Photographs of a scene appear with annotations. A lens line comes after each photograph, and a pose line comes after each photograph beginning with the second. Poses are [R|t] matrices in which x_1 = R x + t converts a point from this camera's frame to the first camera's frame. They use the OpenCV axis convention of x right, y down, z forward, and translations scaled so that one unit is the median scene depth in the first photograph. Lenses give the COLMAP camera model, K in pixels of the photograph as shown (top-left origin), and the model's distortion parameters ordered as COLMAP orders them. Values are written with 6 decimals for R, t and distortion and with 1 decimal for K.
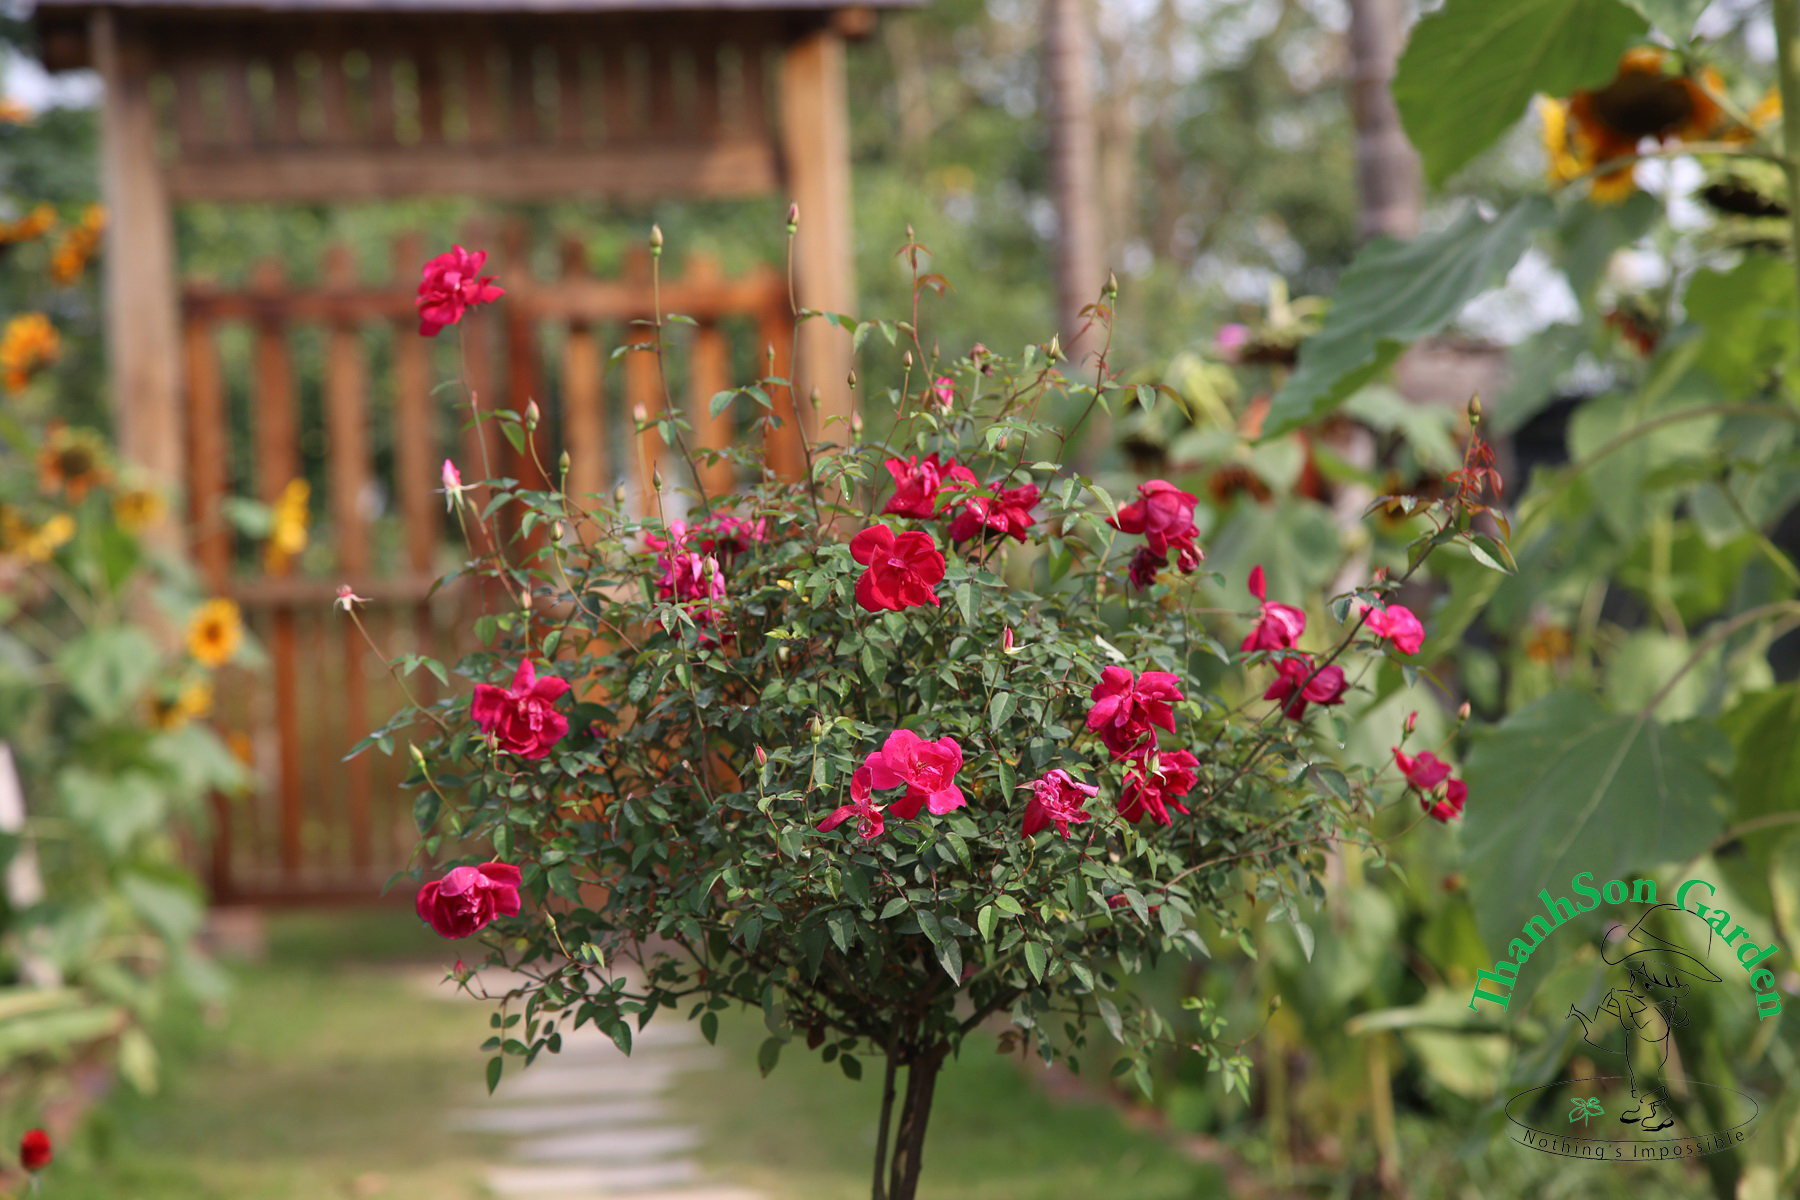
lens RADIAL K [[5107.7, 0, 904.8], [0, 5107.7, 588.7], [0, 0, 1]] dist [0.676745, 0.000000]
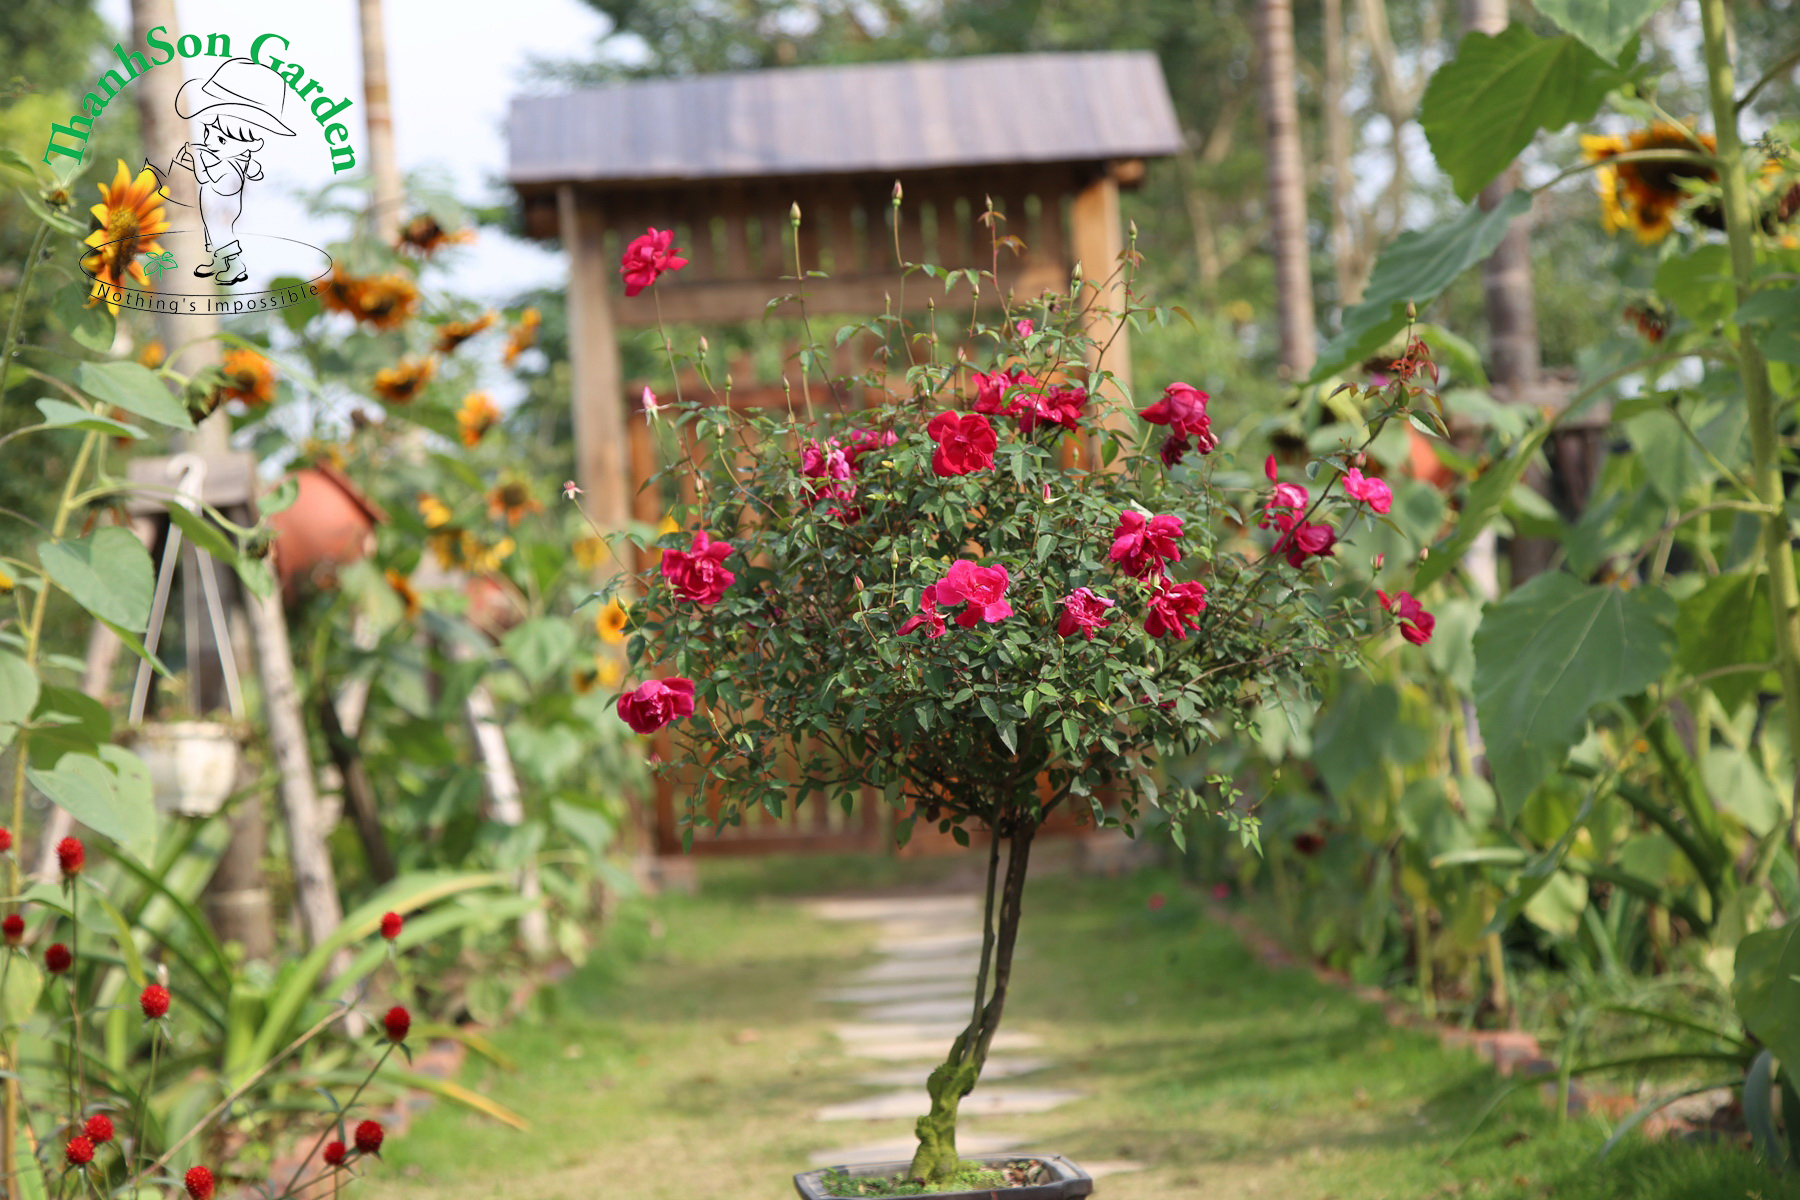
lens RADIAL K [[3907.8, 0, 907.3], [0, 3907.8, 587.8], [0, 0, 1]] dist [0.460462, 0.000000]
pose [[0.996358, -0.027462, -0.080725, 0.029138], [0.026341, 0.999542, -0.014911, 0.021694], [0.081098, 0.012730, 0.996625, -0.003051]]
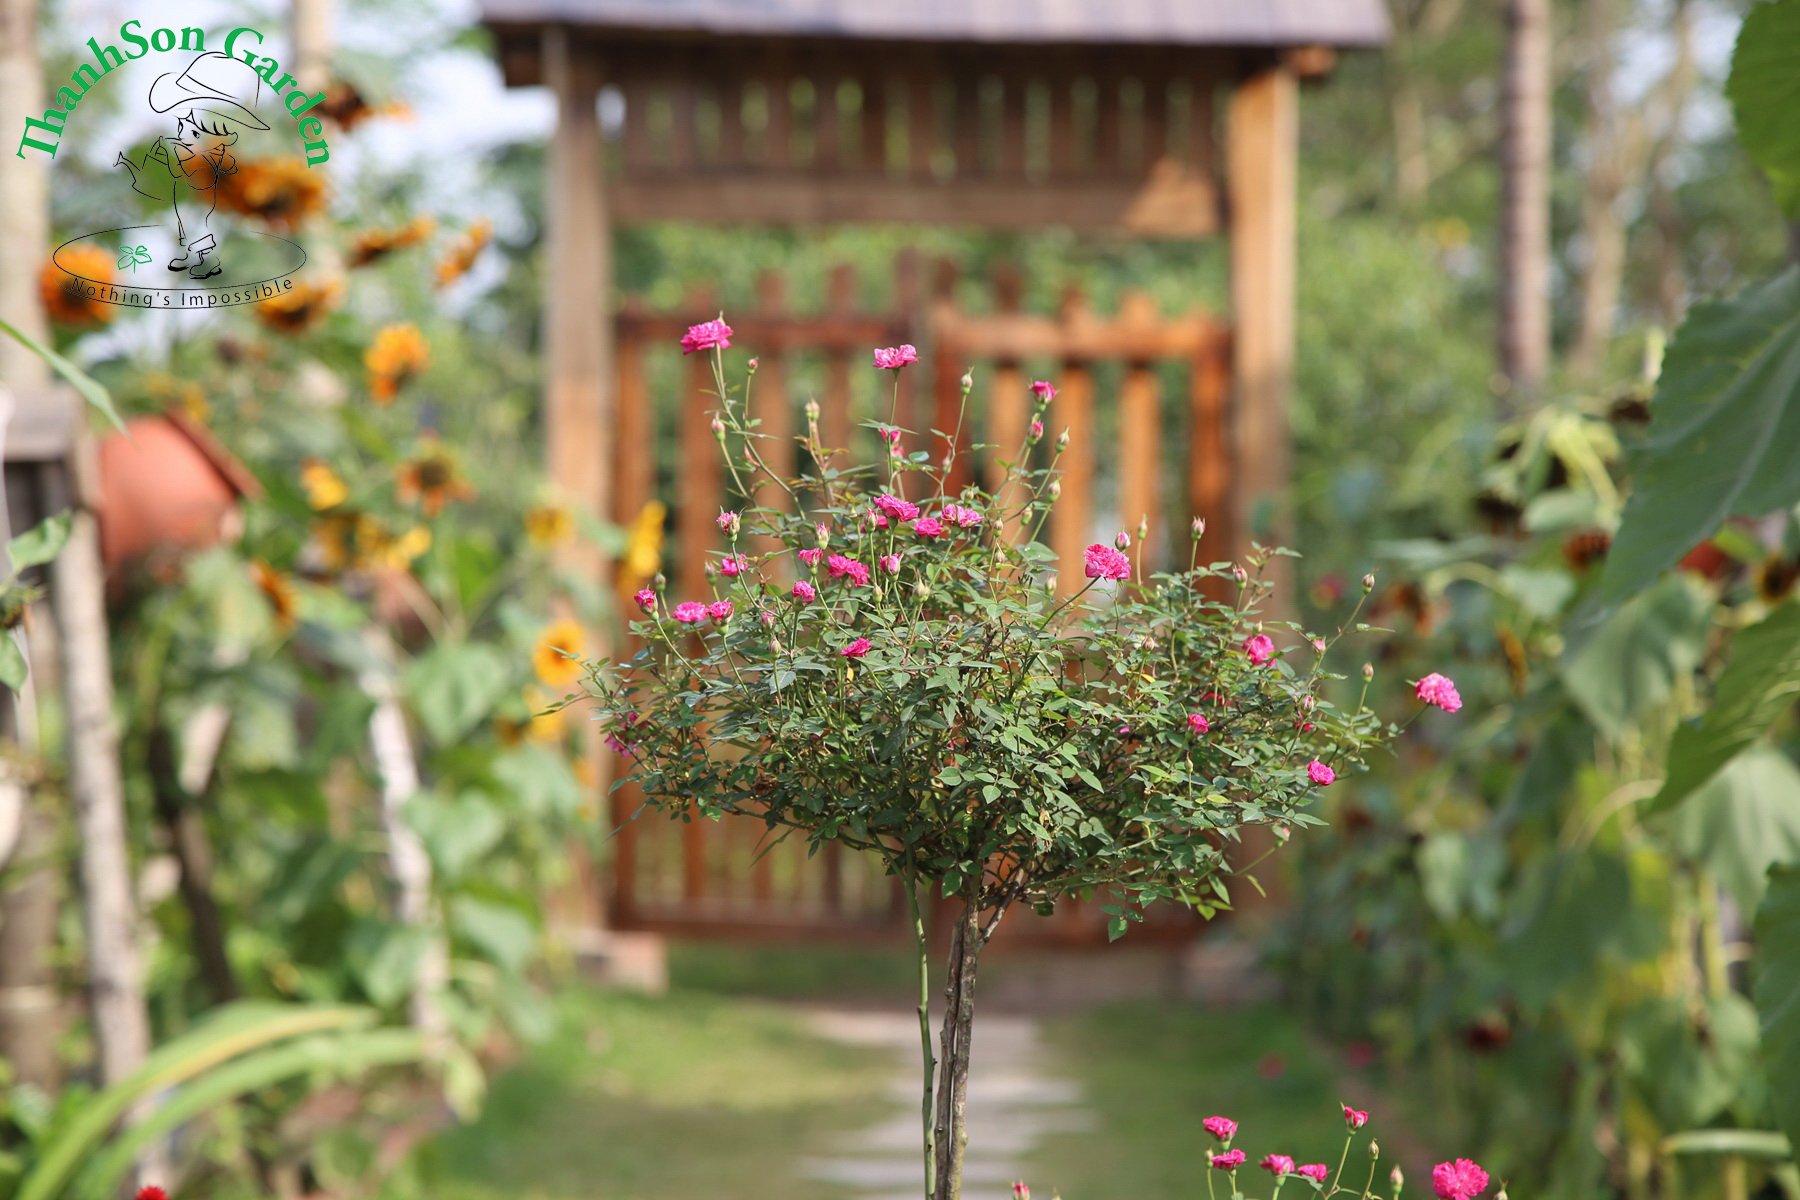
lens RADIAL K [[5107.7, 0, 898.0], [0, 5107.7, 587.6], [0, 0, 1]] dist [0.676745, 0.000000]
pose [[0.994007, 0.049969, -0.097231, 0.029256], [-0.050877, 0.998681, -0.006876, -0.000753], [0.096760, 0.011782, 0.995238, 0.053459]]
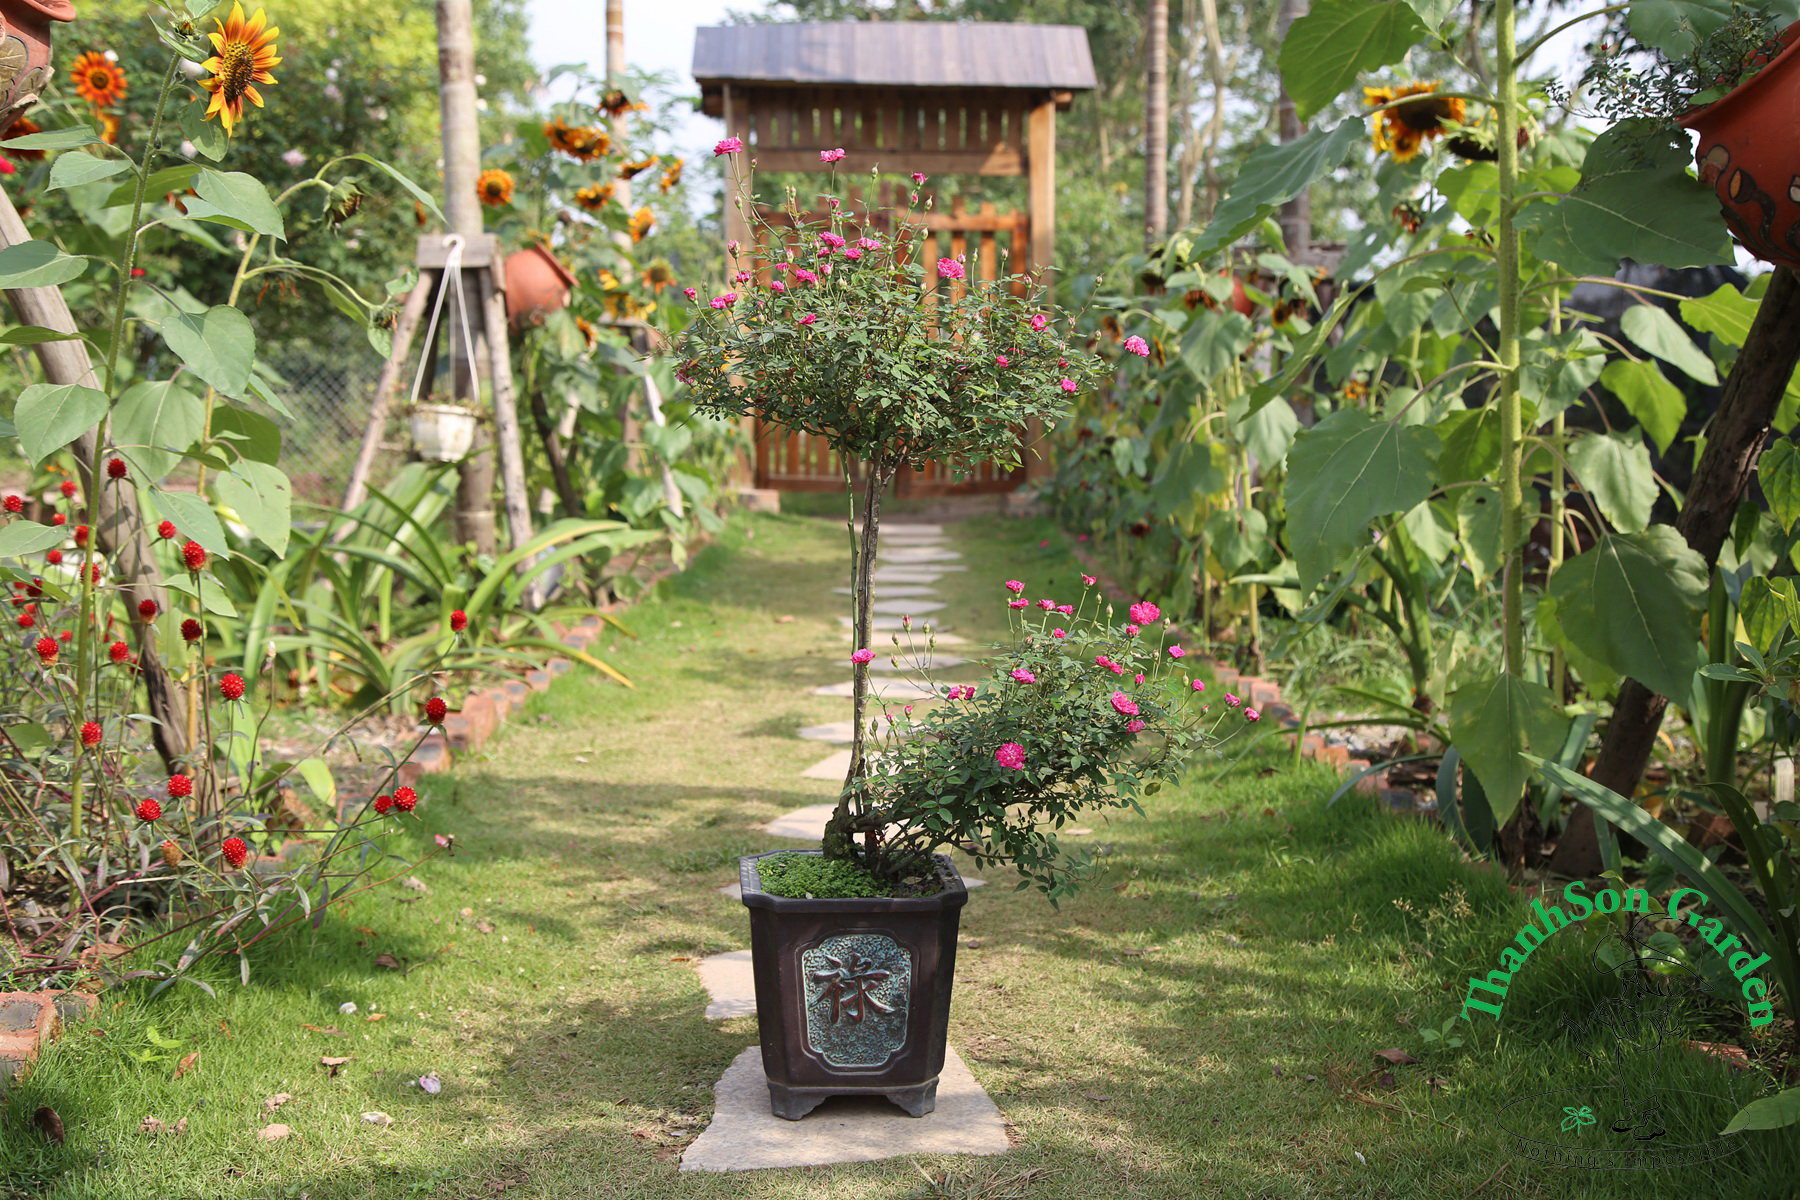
lens RADIAL K [[2120.5, 0, 897.8], [0, 2120.5, 602.0], [0, 0, 1]] dist [0.086205, 0.000000]
pose [[0.994635, 0.055024, -0.087600, 0.026975], [-0.044916, 0.992528, 0.113451, 0.006827], [0.093187, -0.108908, 0.989674, 0.168996]]
